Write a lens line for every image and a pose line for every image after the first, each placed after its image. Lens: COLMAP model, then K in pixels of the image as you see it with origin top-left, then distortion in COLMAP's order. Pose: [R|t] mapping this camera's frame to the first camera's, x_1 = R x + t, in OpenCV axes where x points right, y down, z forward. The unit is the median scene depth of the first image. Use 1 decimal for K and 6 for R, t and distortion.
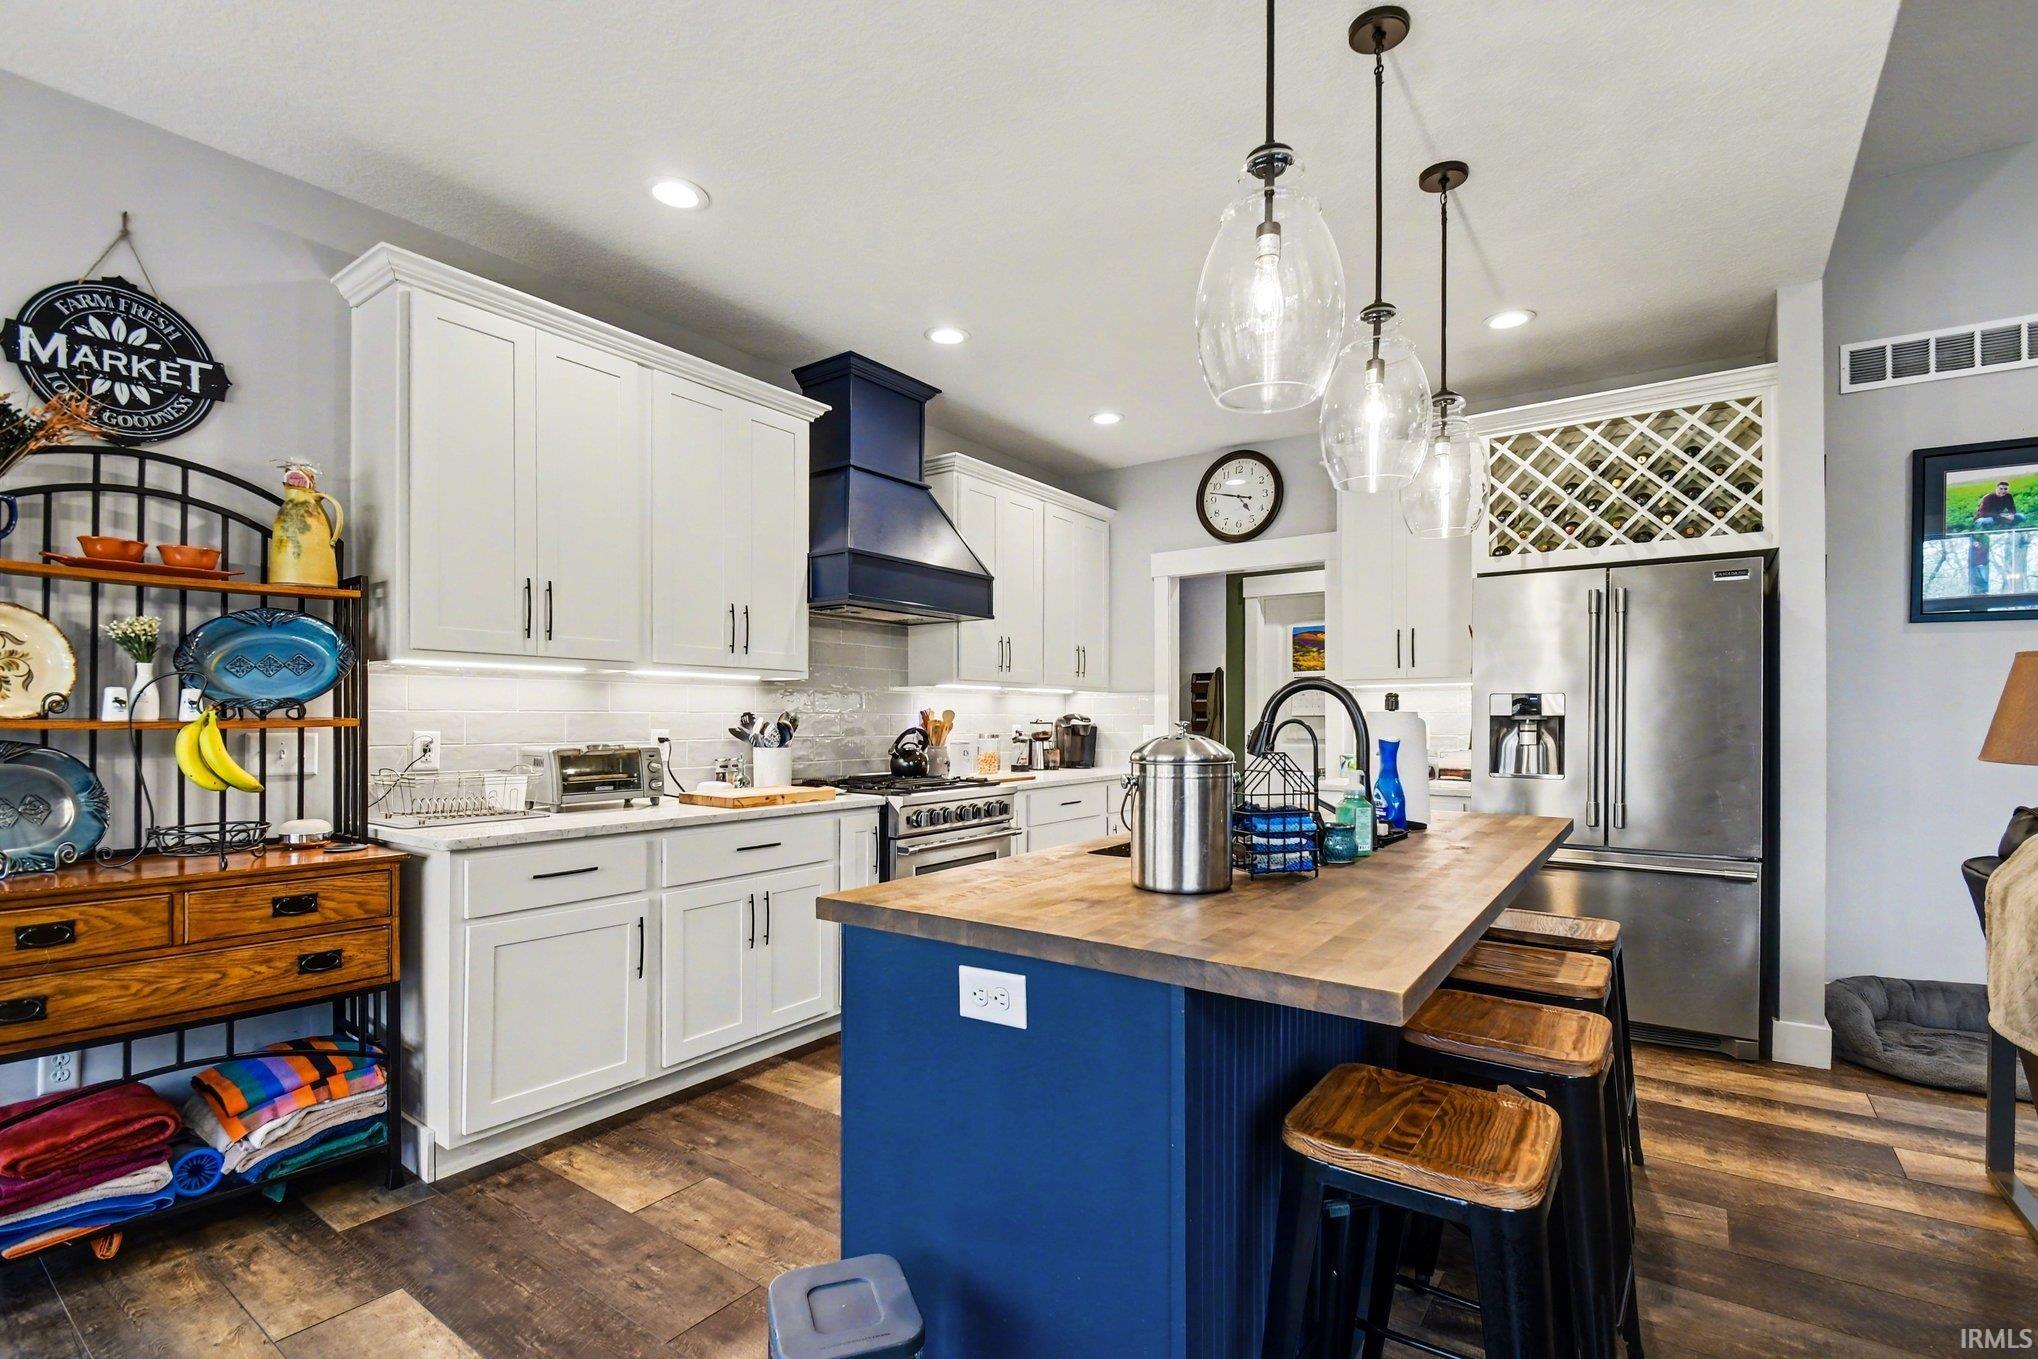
lens RADIAL K [[918.9, 0, 1012.0], [0, 918.9, 725.7], [0, 0, 1]] dist [0.017747, -0.016641]
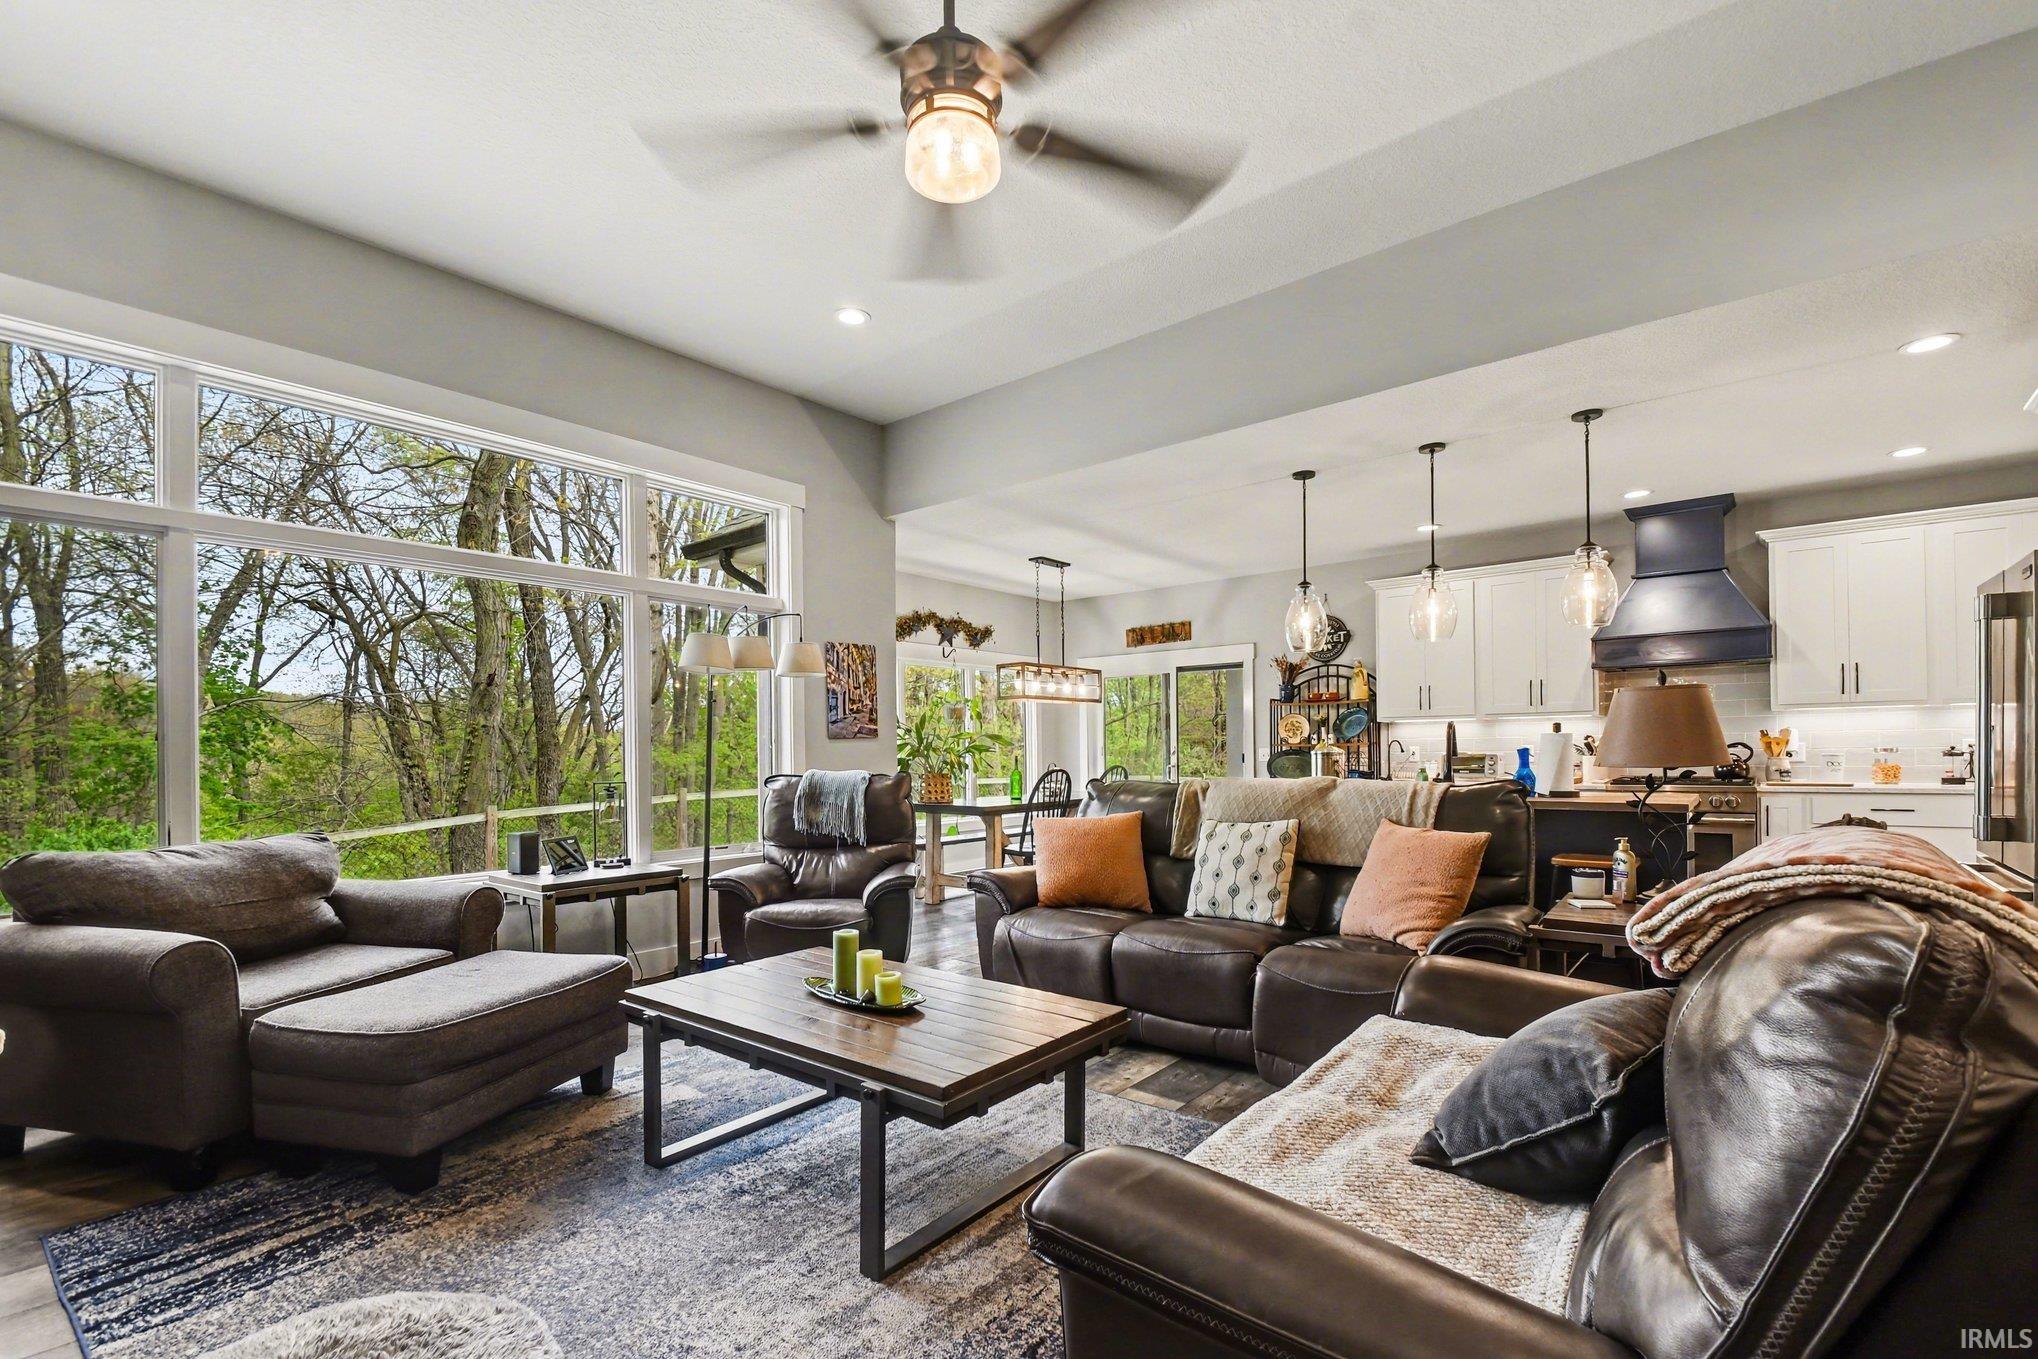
lens RADIAL K [[904.5, 0, 1030.9], [0, 904.5, 752.2], [0, 0, 1]] dist [-0.001427, -0.000142]
pose [[-0.045433, 0.001664, -0.998966, 1.529896], [0.007456, 0.999971, 0.001326, 0.007664], [0.998940, -0.007388, -0.045444, 0.036963]]
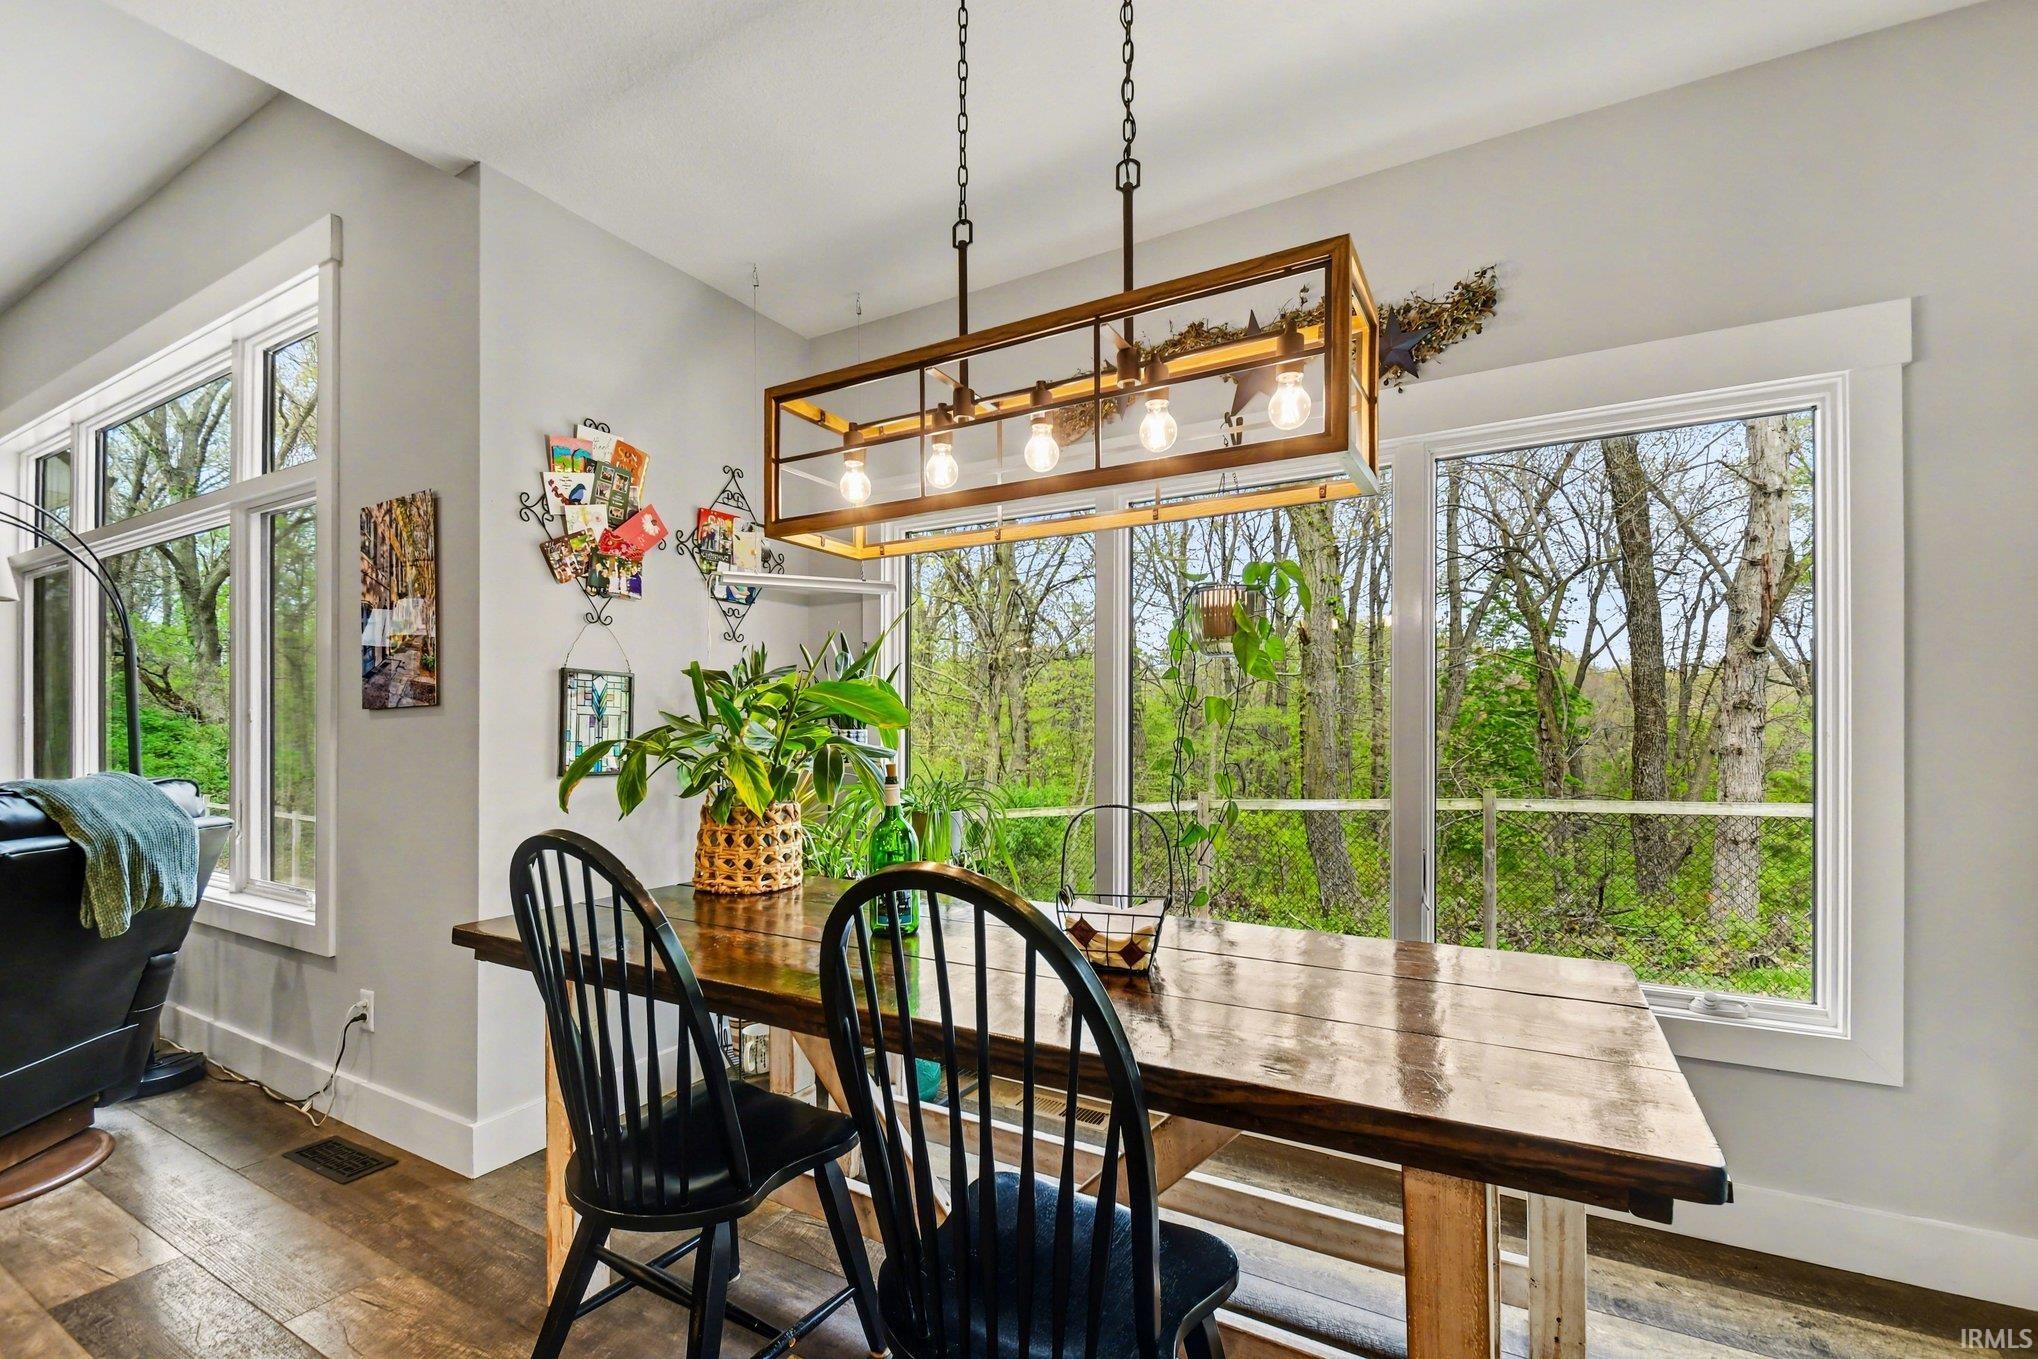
lens RADIAL K [[881.9, 0, 1018.1], [0, 881.9, 727.5], [0, 0, 1]] dist [0.020567, -0.013617]
pose [[-0.993540, 0.001166, -0.113478, -0.439026], [0.001032, 0.999999, 0.001241, -0.001295], [0.113479, 0.001116, -0.993540, 0.412066]]
